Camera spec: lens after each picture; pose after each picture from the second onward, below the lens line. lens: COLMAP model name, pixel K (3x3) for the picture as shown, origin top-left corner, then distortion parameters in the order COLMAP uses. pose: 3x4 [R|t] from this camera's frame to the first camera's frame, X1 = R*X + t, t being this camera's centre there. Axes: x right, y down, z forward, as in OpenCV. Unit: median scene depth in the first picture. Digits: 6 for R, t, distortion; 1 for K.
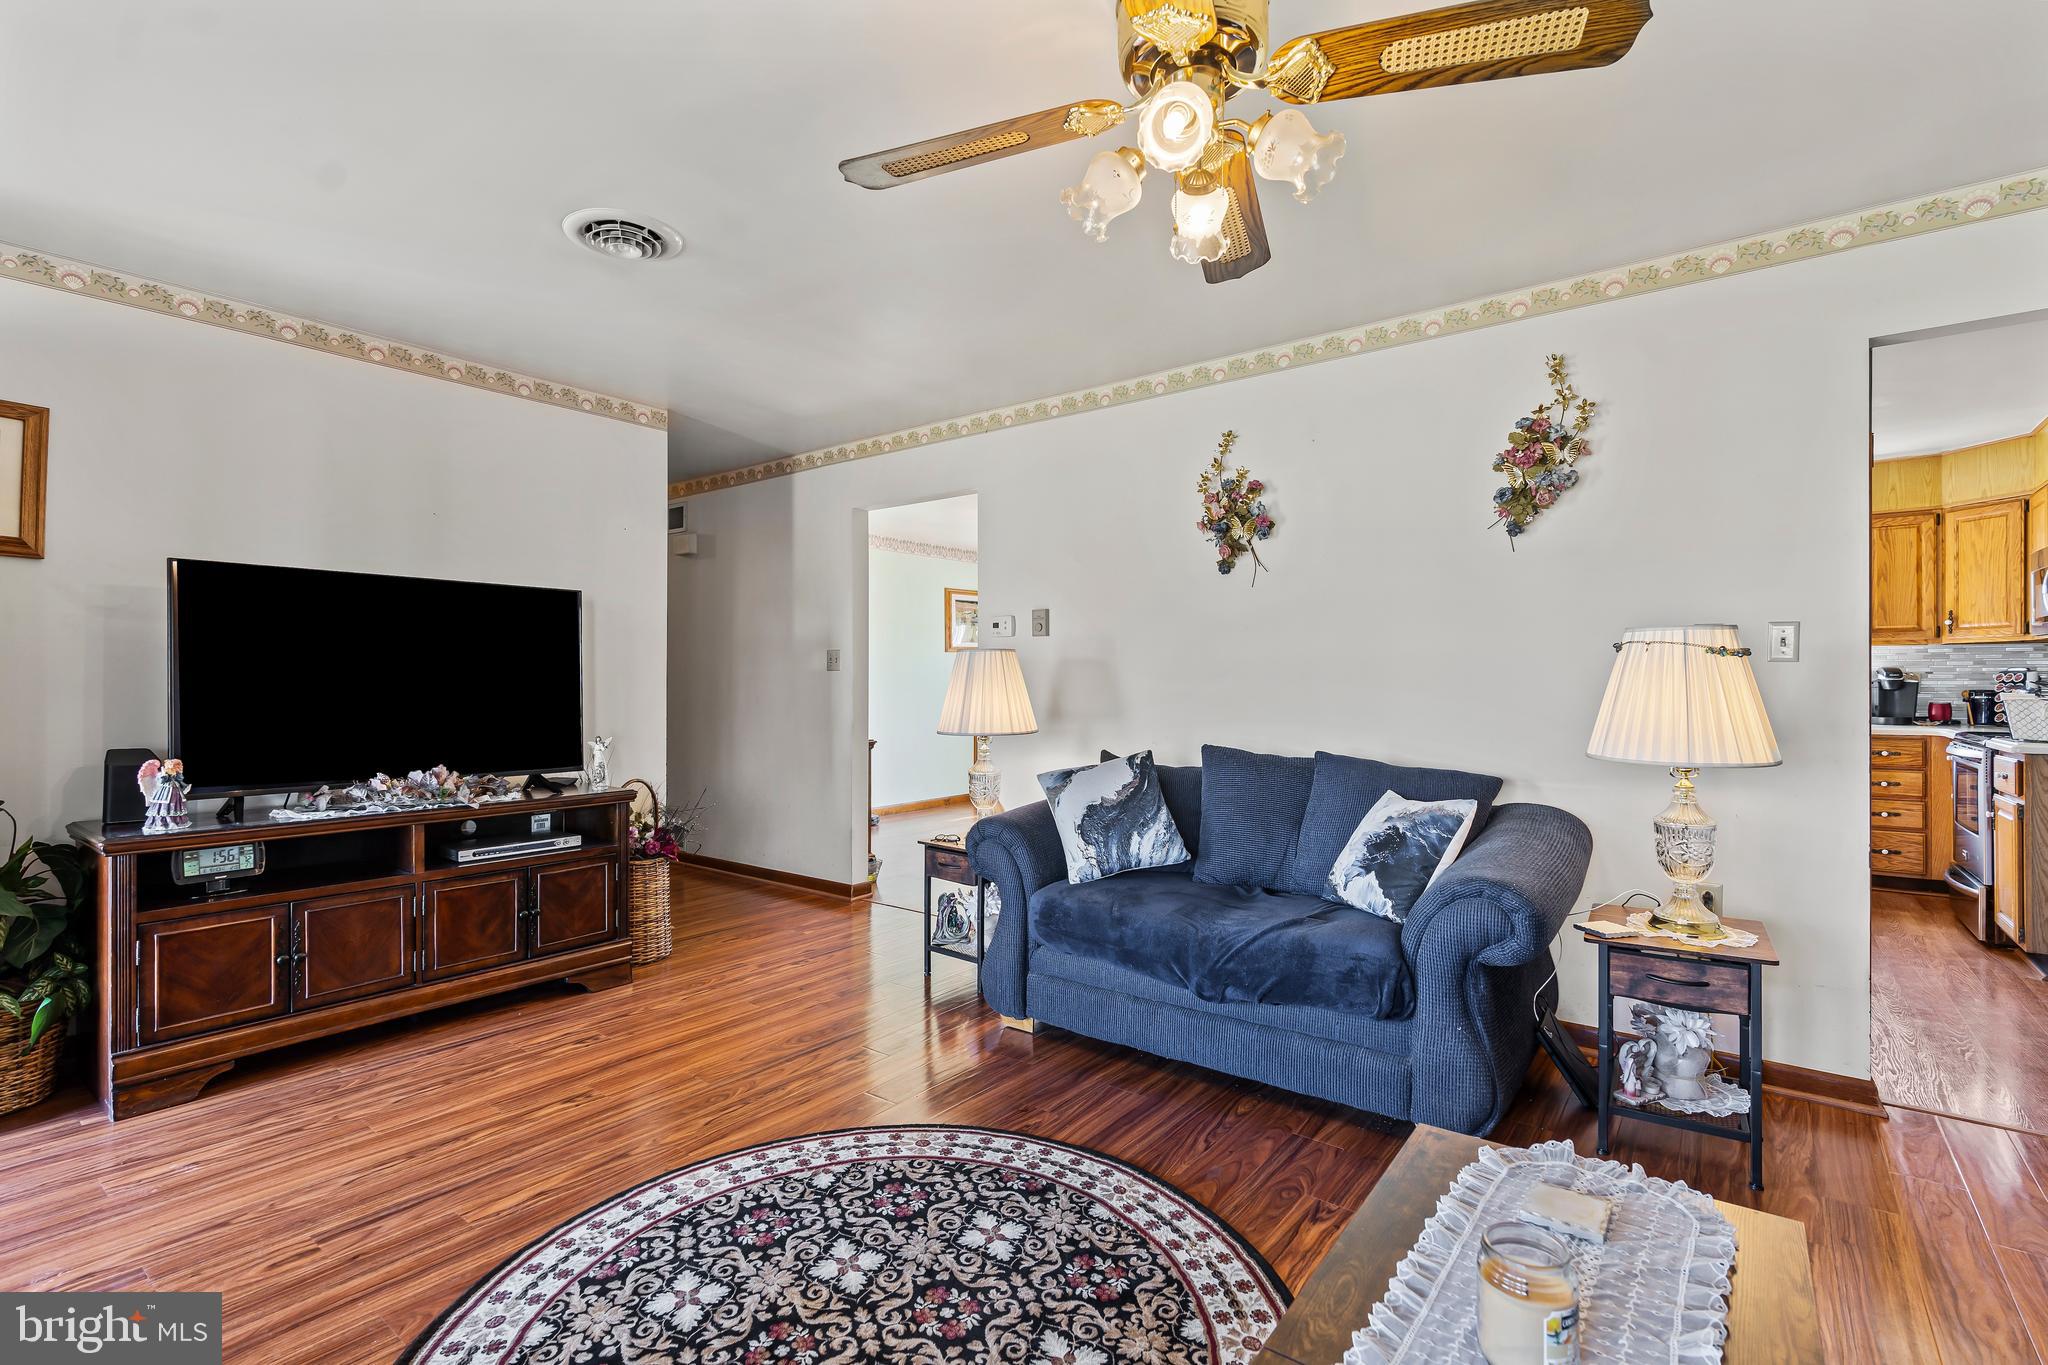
lens RADIAL K [[934.6, 0, 1023.8], [0, 934.6, 685.3], [0, 0, 1]] dist [-0.004009, 0.000950]
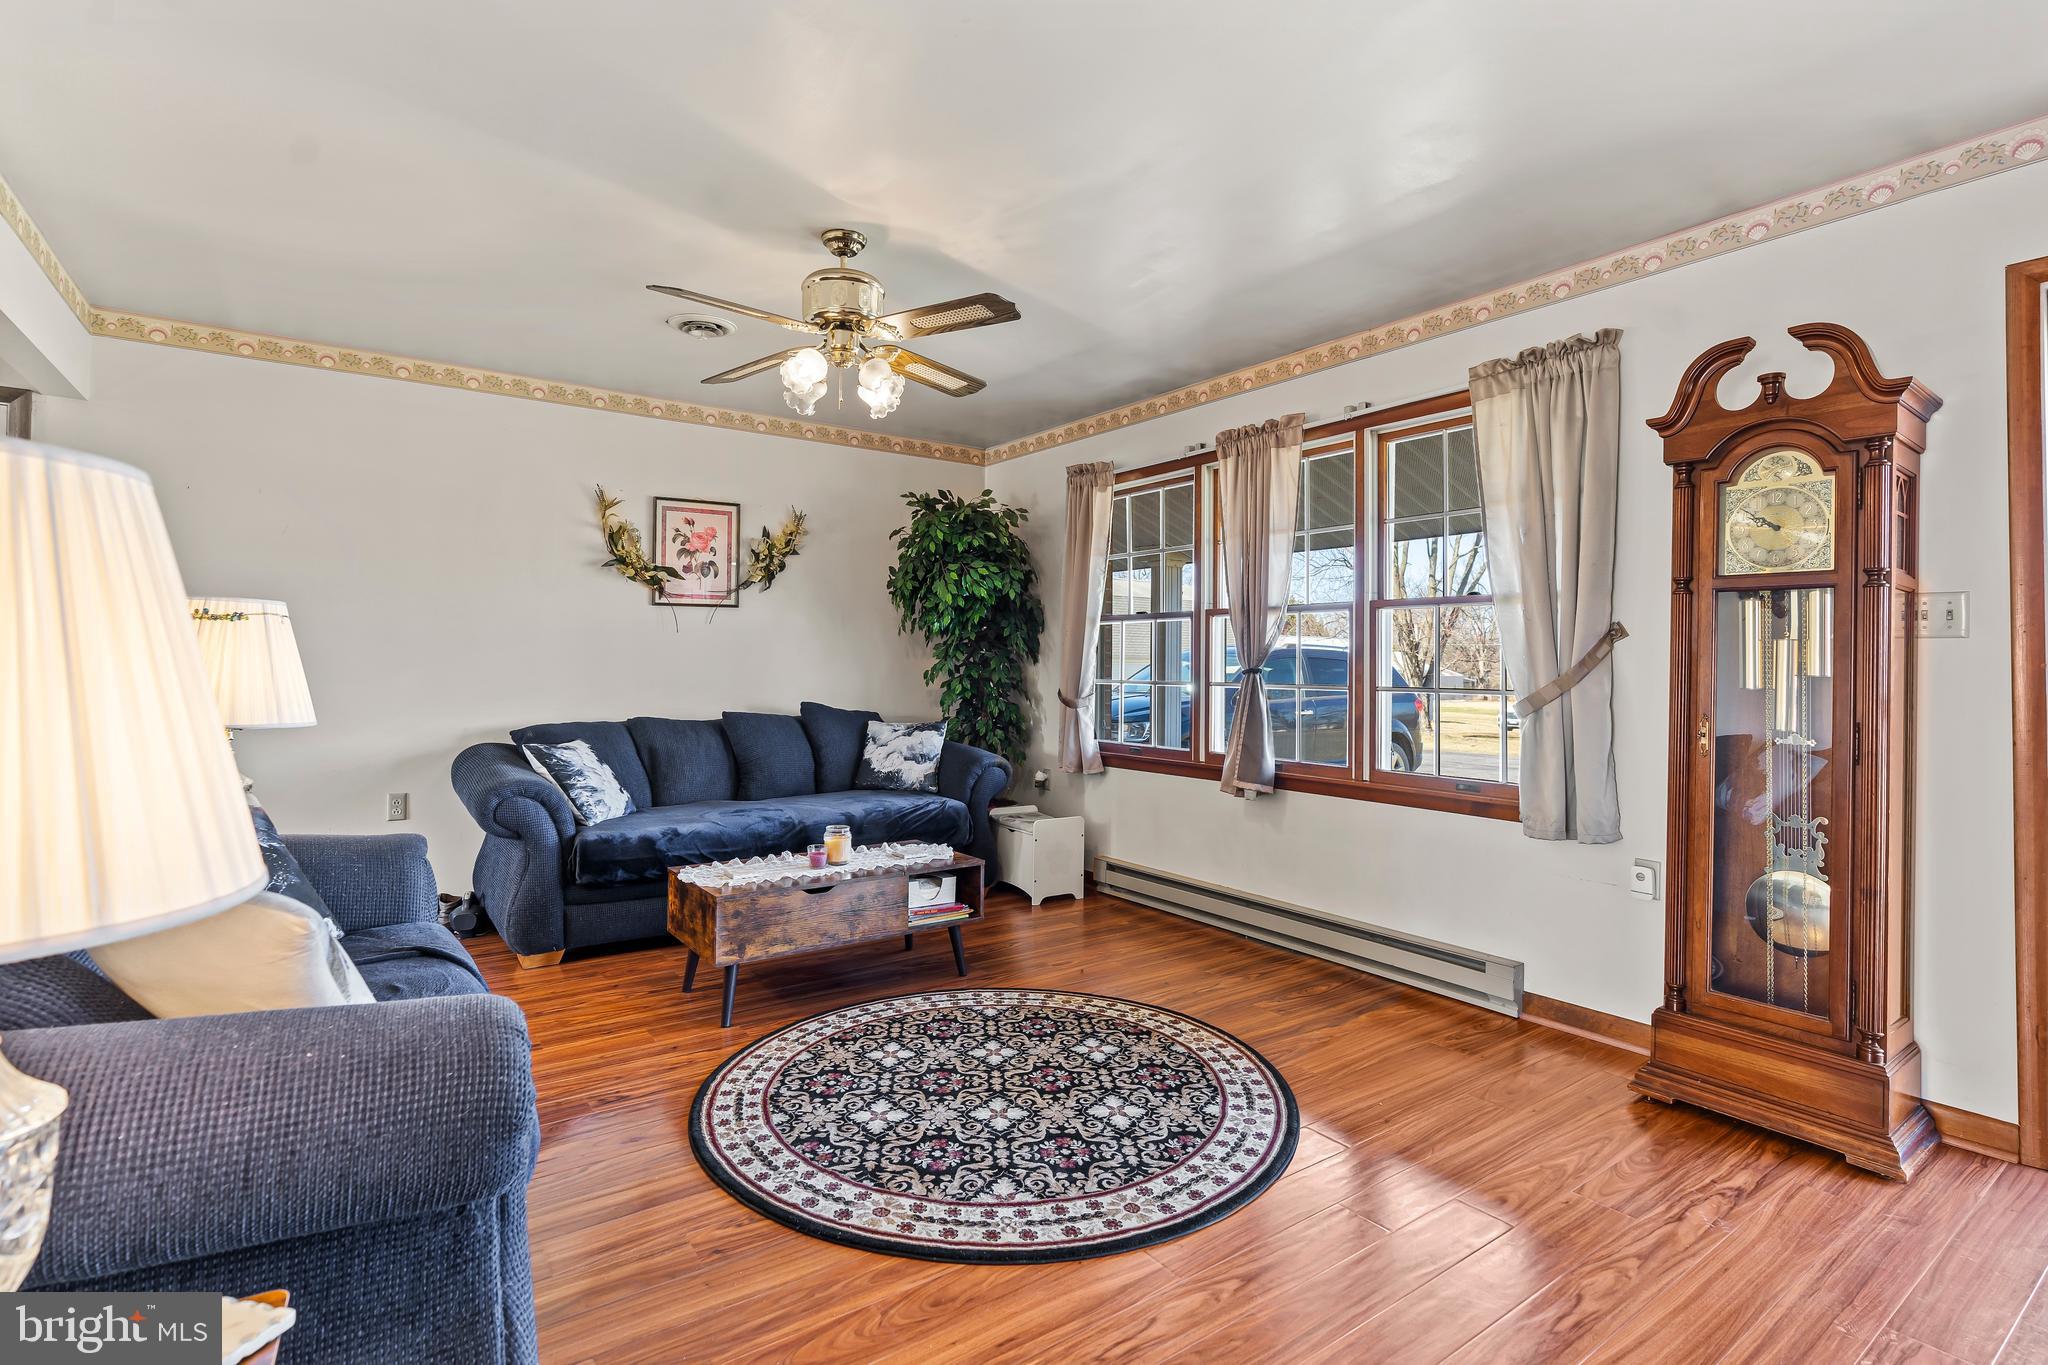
lens RADIAL K [[982.2, 0, 1016.1], [0, 982.2, 643.4], [0, 0, 1]] dist [-0.012005, 0.000425]
pose [[-0.955242, -0.003135, 0.295809, -0.427492], [-0.008336, 0.999832, -0.016326, -0.000373], [-0.295708, -0.018061, -0.955108, 1.614362]]
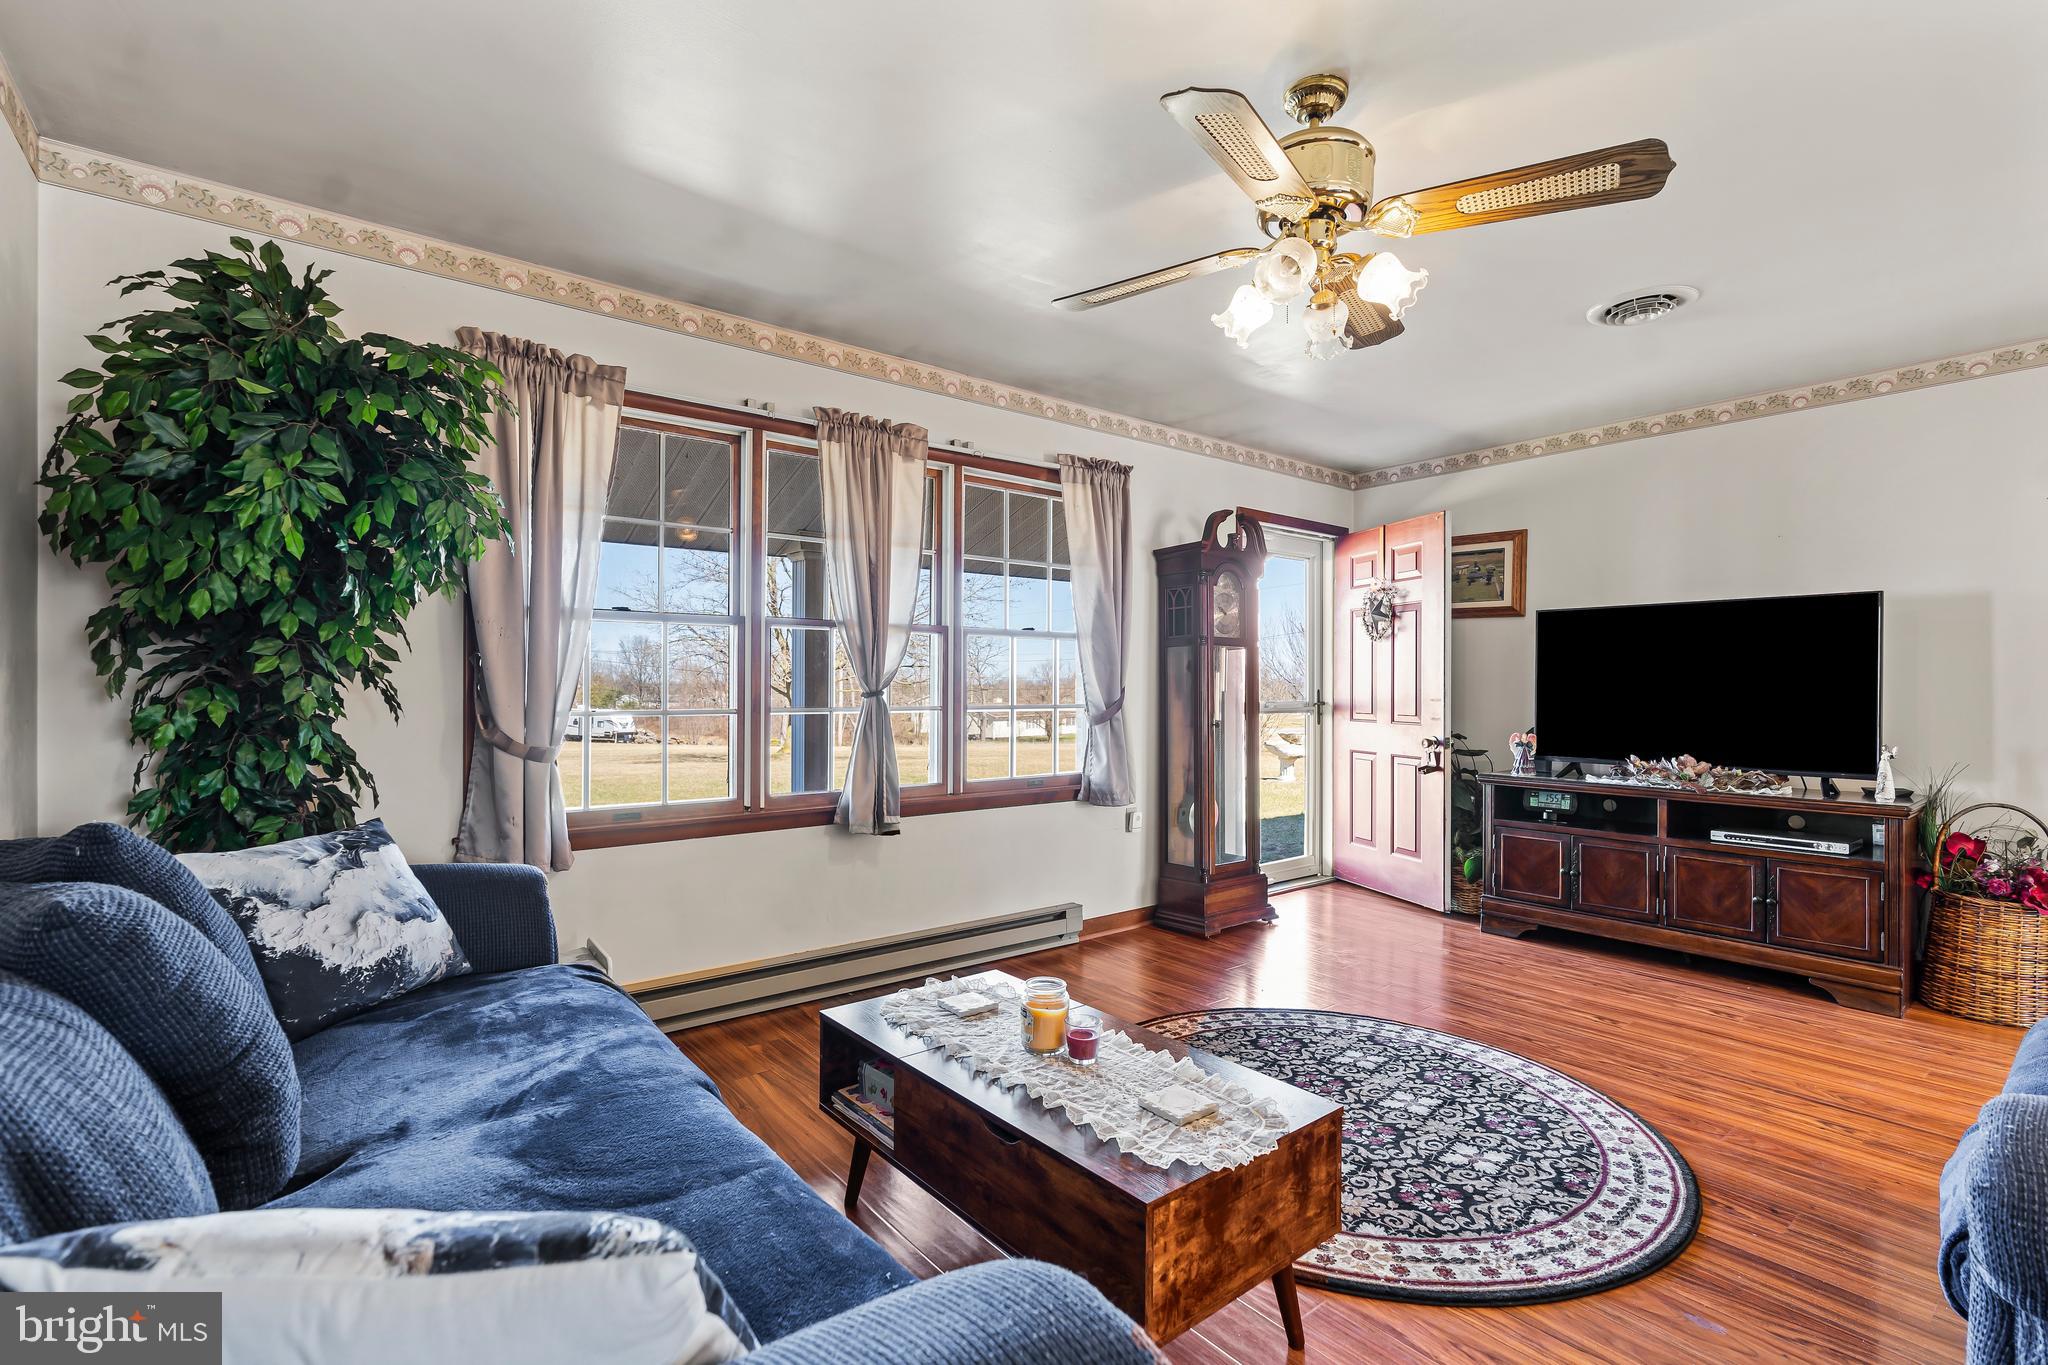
lens RADIAL K [[934.6, 0, 1030.6], [0, 934.6, 686.2], [0, 0, 1]] dist [-0.004009, 0.000950]
pose [[-0.233265, -0.002898, -0.972409, 0.915965], [-0.007036, 0.999974, -0.001292, 0.004921], [0.972388, 0.006541, -0.233279, 0.543886]]
